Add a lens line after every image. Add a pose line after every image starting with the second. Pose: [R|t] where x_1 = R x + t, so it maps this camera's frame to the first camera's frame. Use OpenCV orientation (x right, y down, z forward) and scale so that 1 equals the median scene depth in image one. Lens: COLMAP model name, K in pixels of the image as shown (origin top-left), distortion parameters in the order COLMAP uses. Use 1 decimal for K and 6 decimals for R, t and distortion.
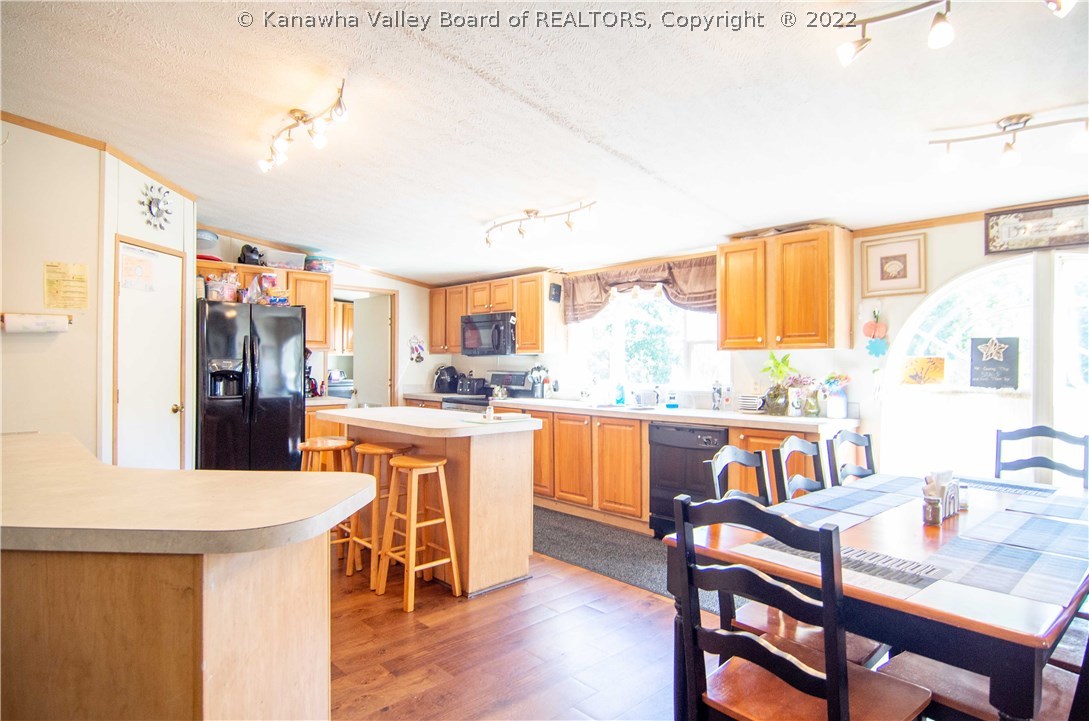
lens RADIAL K [[600.5, 0, 544.5], [0, 600.5, 360.5], [0, 0, 1]] dist [0.002568, -0.021979]
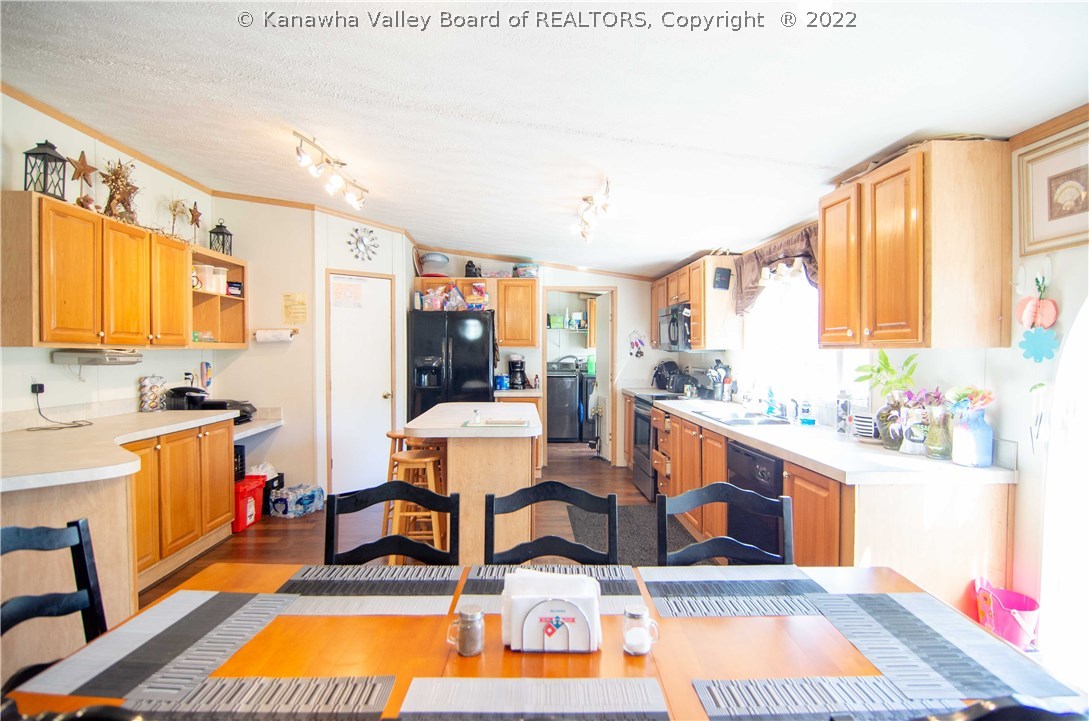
lens RADIAL K [[586.0, 0, 544.5], [0, 586.0, 360.5], [0, 0, 1]] dist [-0.001990, -0.001419]
pose [[0.753783, 0.007471, -0.657081, 0.445672], [0.006861, 0.999791, 0.019239, -0.016456], [0.657088, -0.019010, 0.753574, 0.239056]]
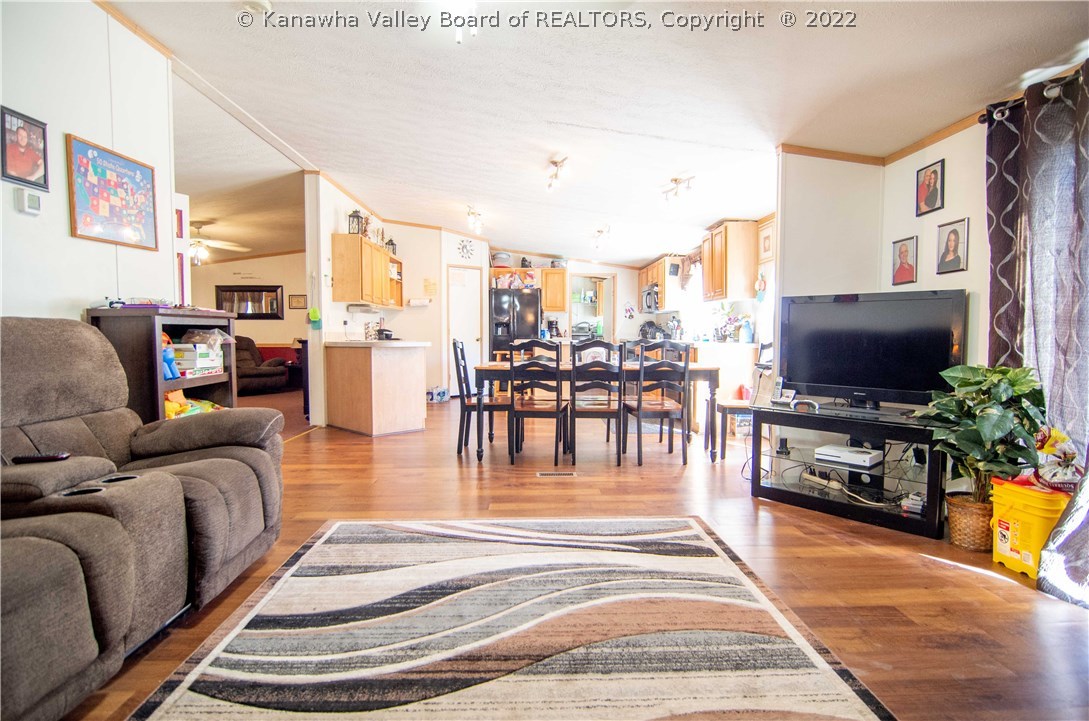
lens RADIAL K [[586.0, 0, 544.5], [0, 586.0, 360.5], [0, 0, 1]] dist [-0.001990, -0.001419]
pose [[0.746884, 0.025622, -0.664460, 0.910118], [0.007352, 0.998878, 0.046780, 0.054546], [0.664913, -0.039824, 0.745858, -0.405556]]
